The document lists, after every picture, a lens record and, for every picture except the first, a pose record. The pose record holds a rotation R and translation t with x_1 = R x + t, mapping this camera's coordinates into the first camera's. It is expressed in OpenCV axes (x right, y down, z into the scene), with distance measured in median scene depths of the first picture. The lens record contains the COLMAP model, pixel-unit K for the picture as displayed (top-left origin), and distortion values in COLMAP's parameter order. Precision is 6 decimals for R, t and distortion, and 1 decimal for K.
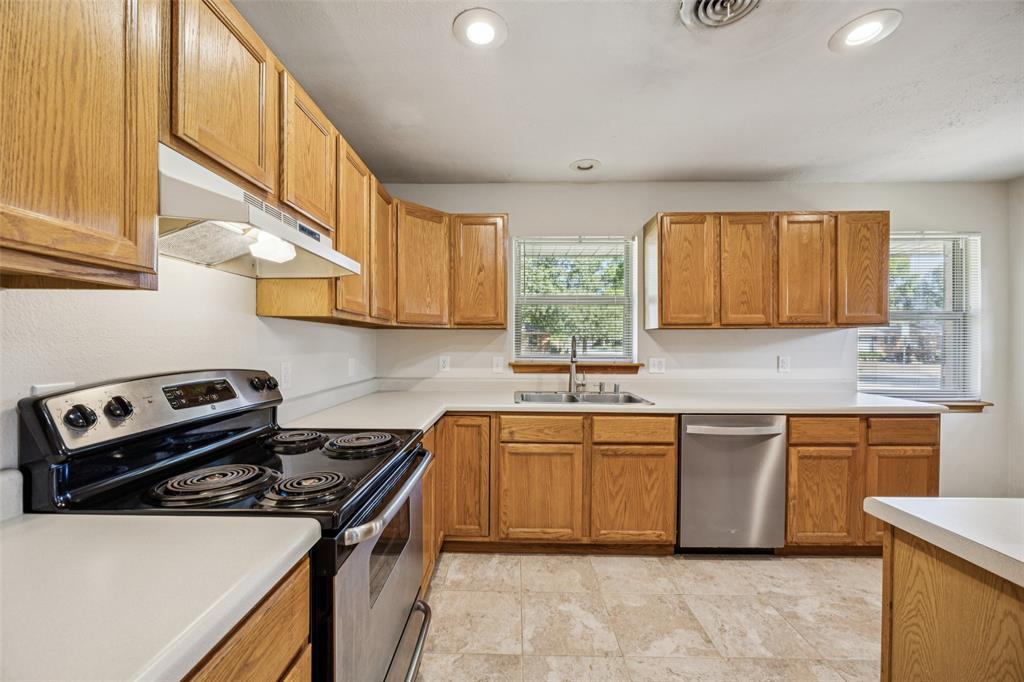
lens RADIAL K [[390.3, 0, 507.1], [0, 390.3, 345.5], [0, 0, 1]] dist [-0.000362, -0.000052]
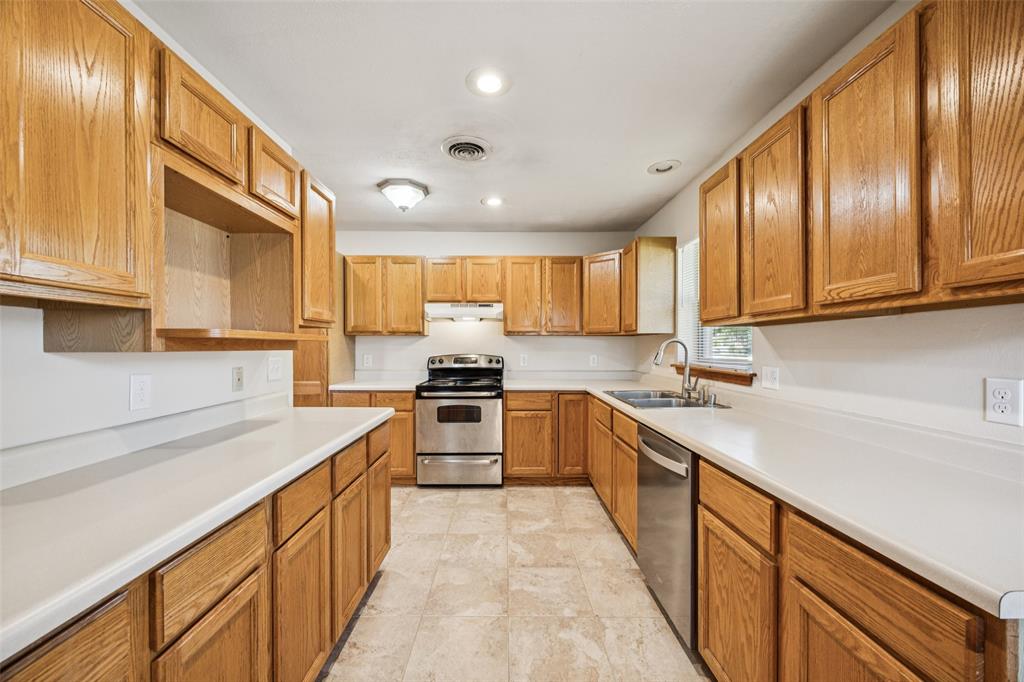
lens RADIAL K [[390.3, 0, 507.1], [0, 390.3, 345.5], [0, 0, 1]] dist [-0.000362, -0.000052]
pose [[0.026449, -0.001256, -0.999649, 1.522587], [-0.004113, 0.999991, -0.001365, -0.003879], [0.999642, 0.004148, 0.026444, 0.737331]]
